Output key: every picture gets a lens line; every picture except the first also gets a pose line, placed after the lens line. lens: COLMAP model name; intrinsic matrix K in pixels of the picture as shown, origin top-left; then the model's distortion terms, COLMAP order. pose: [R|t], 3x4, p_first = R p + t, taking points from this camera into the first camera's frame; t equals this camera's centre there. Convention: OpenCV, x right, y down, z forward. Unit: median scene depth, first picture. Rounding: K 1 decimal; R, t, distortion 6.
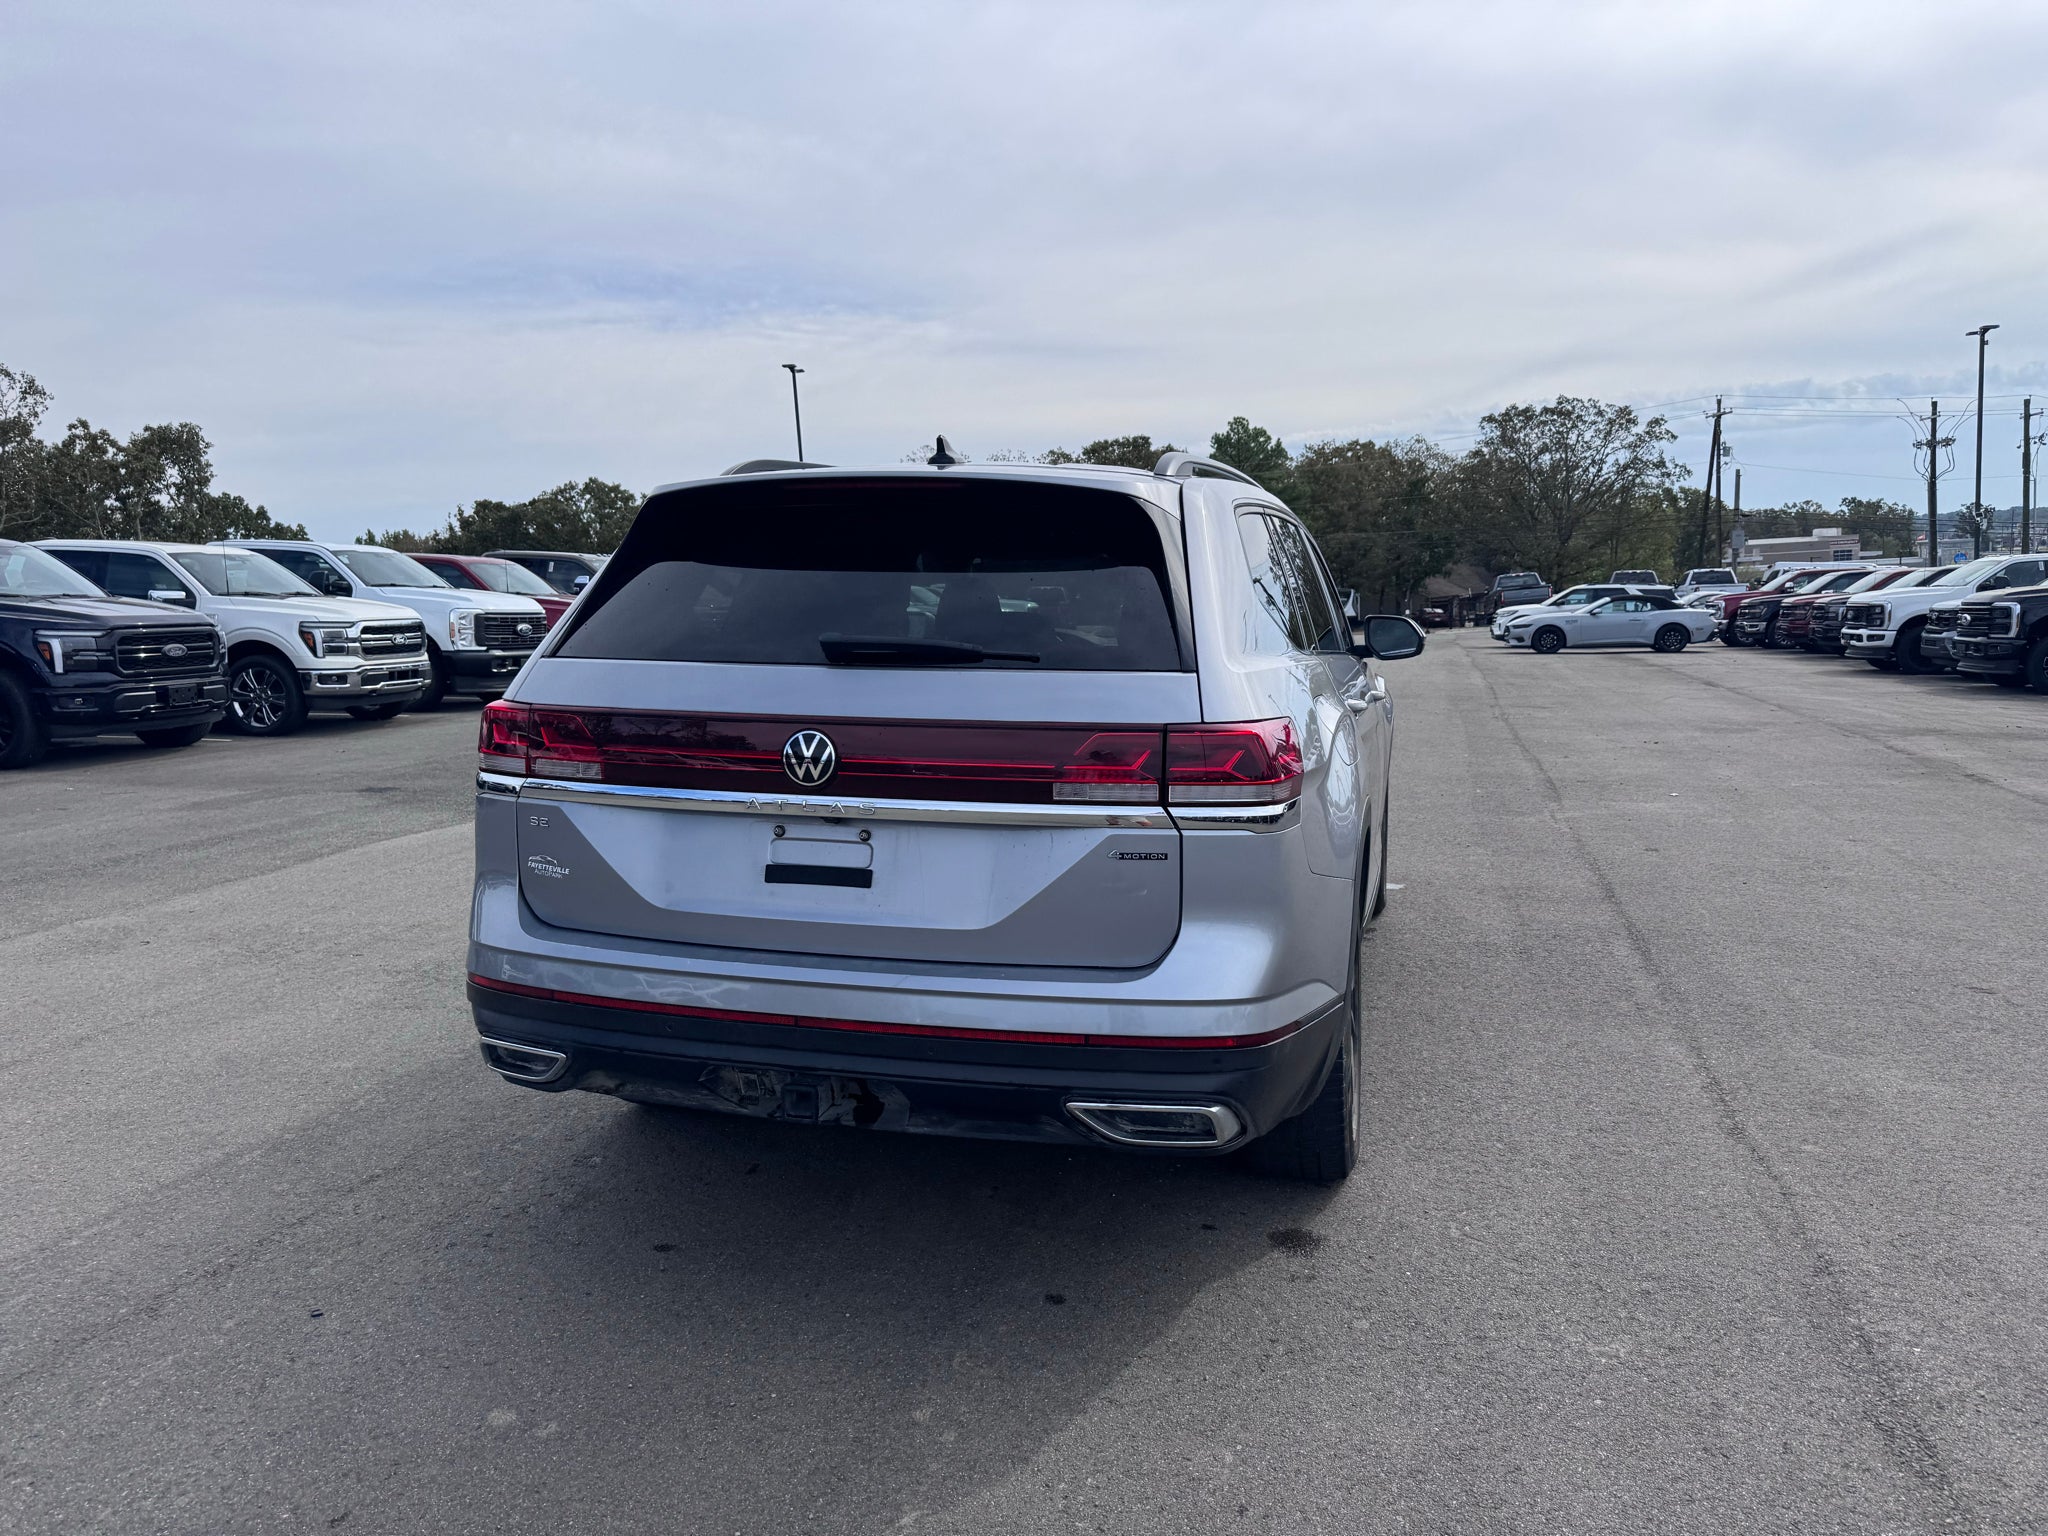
lens RADIAL K [[1444.5, 0, 1027.1], [0, 1444.5, 754.9], [0, 0, 1]] dist [0.042983, -0.055342]
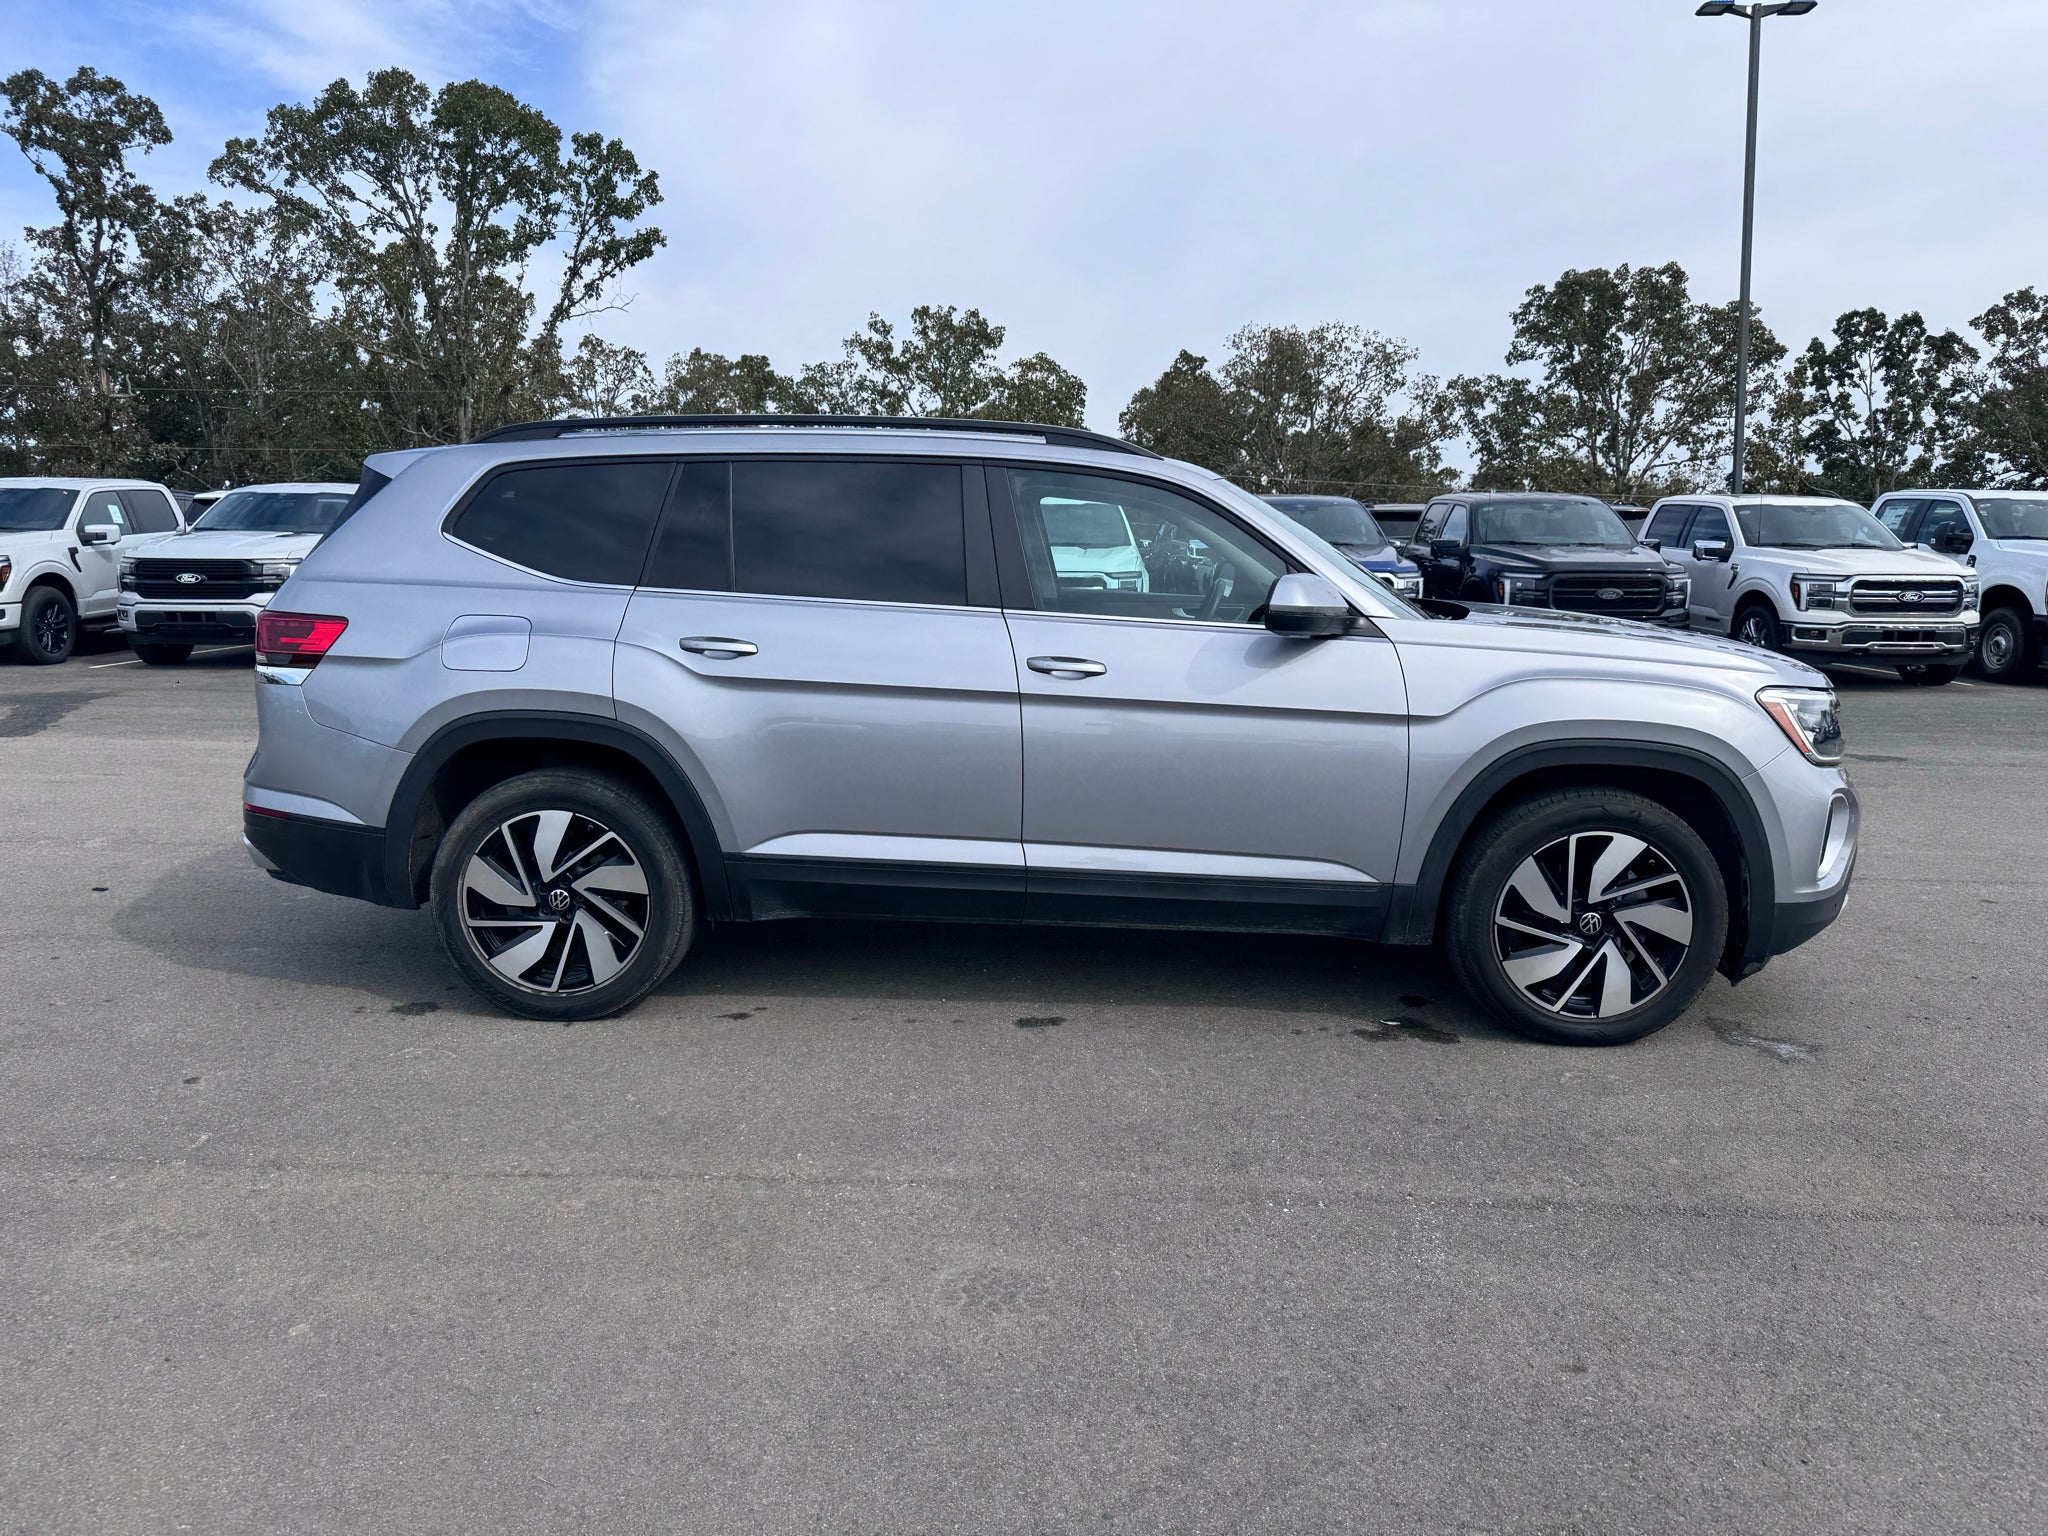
lens RADIAL K [[1444.5, 0, 1018.8], [0, 1444.5, 774.6], [0, 0, 1]] dist [0.042983, -0.055342]
pose [[0.213079, 0.159844, -0.963871, 0.356680], [-0.116993, 0.983603, 0.137252, -0.030882], [0.970005, 0.083521, 0.228286, 0.272848]]
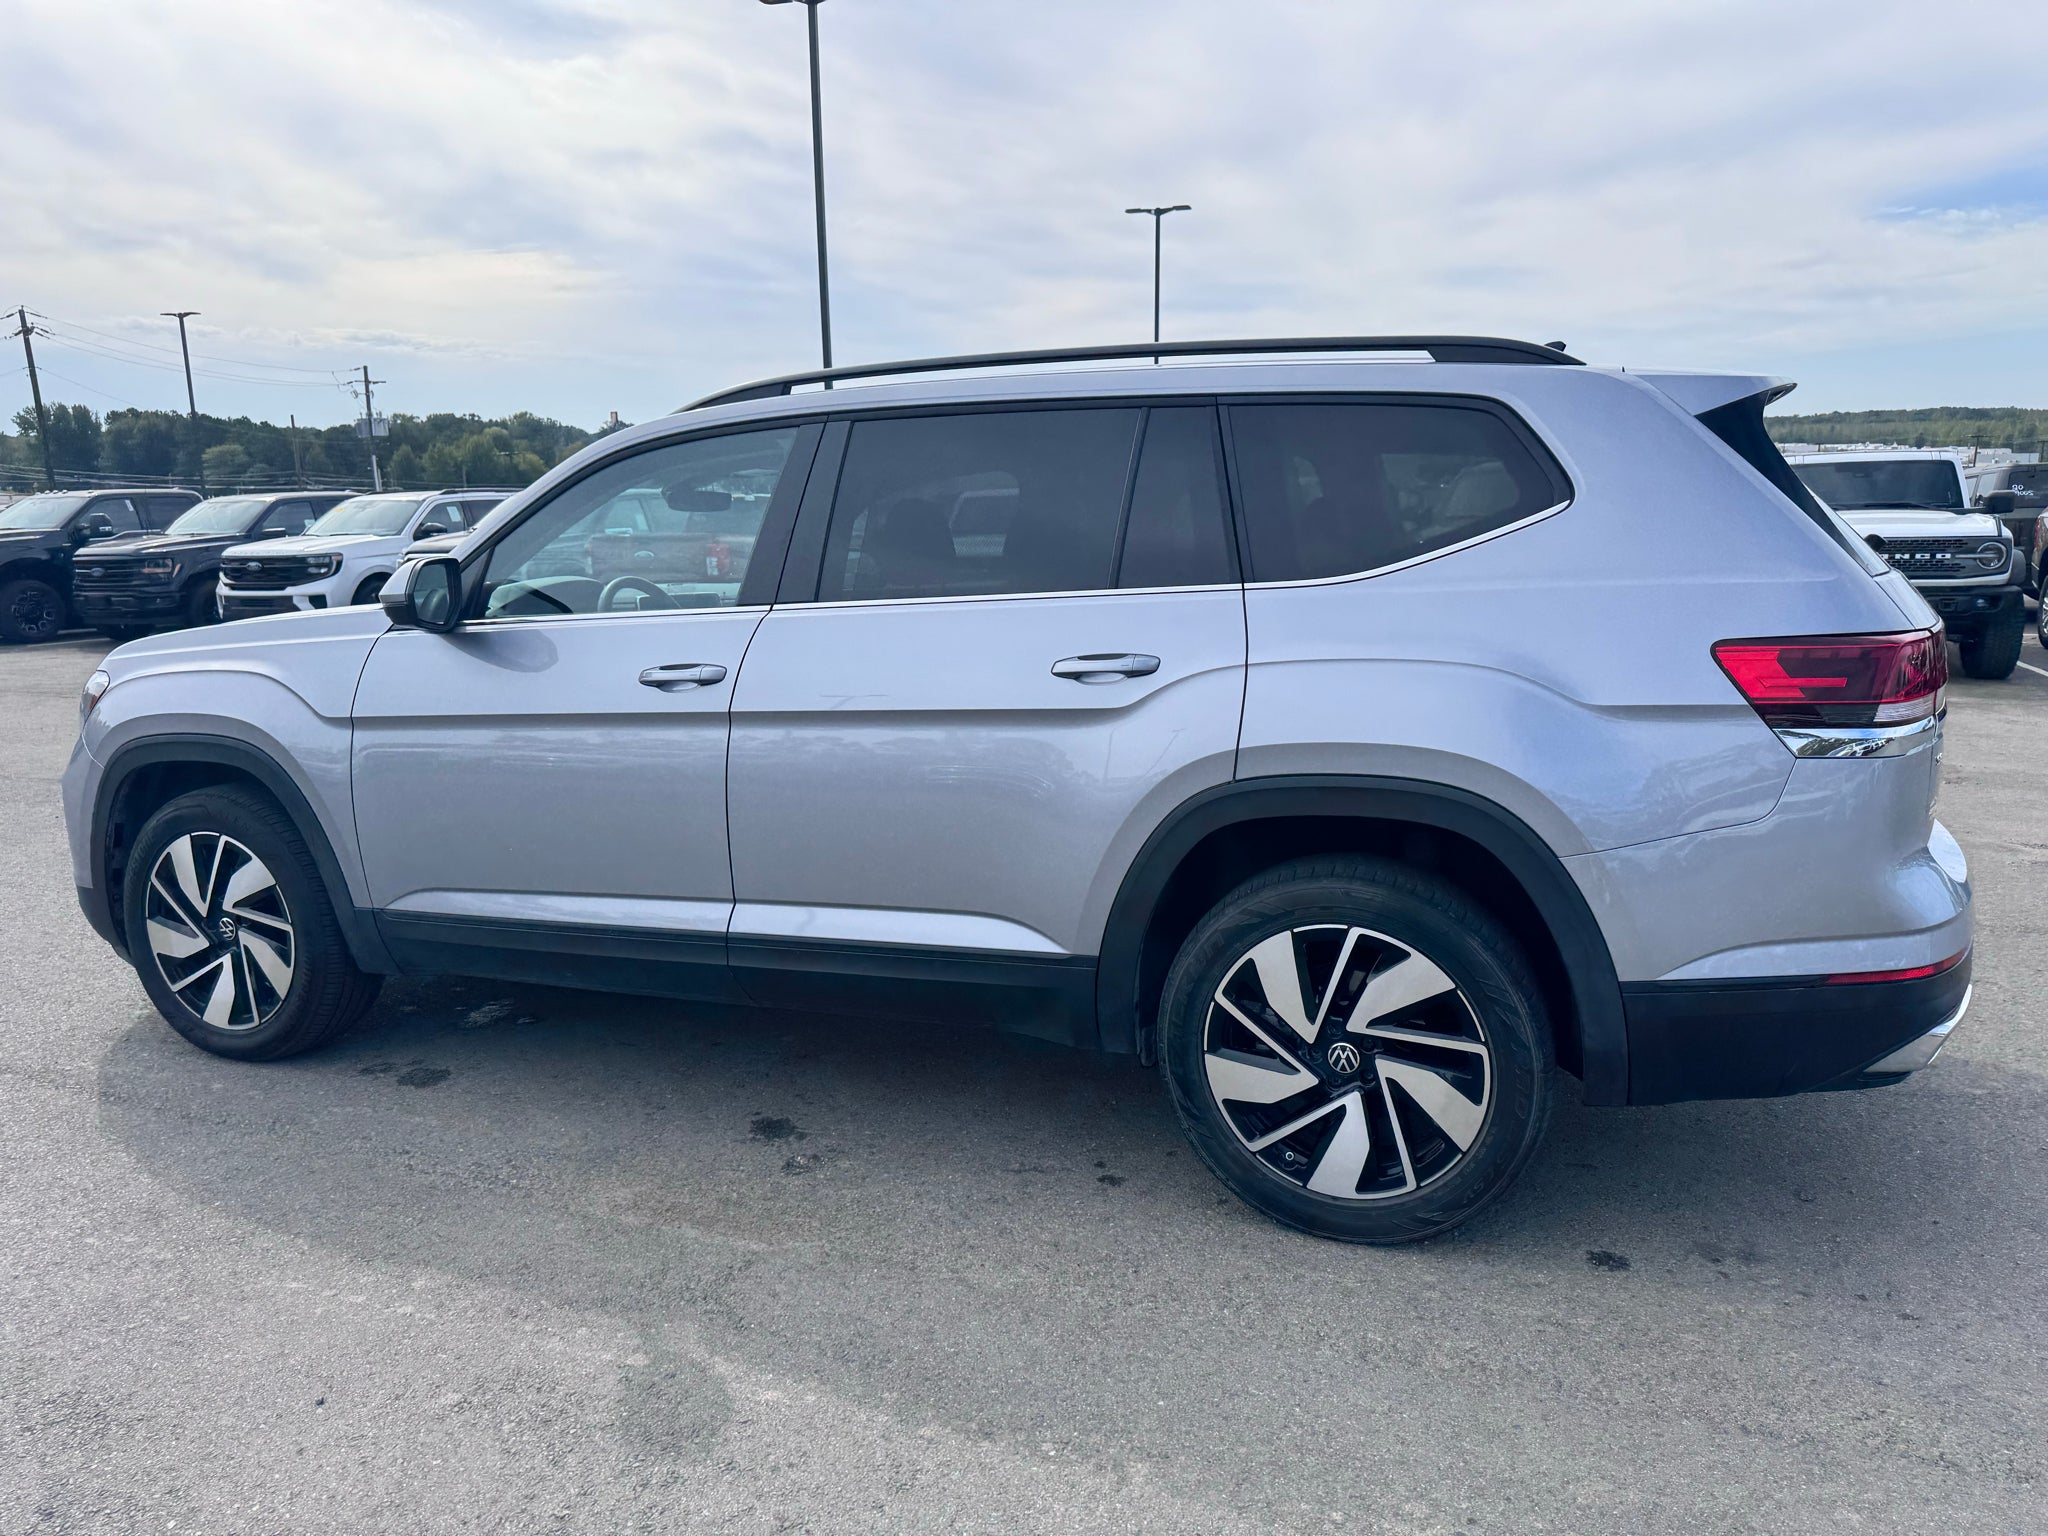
lens RADIAL K [[1444.5, 0, 1026.3], [0, 1444.5, 762.5], [0, 0, 1]] dist [0.042983, -0.055342]
pose [[0.101679, -0.166415, 0.980799, -0.263761], [0.129900, 0.979689, 0.152760, -0.033310], [-0.986300, 0.111873, 0.121231, 0.301097]]
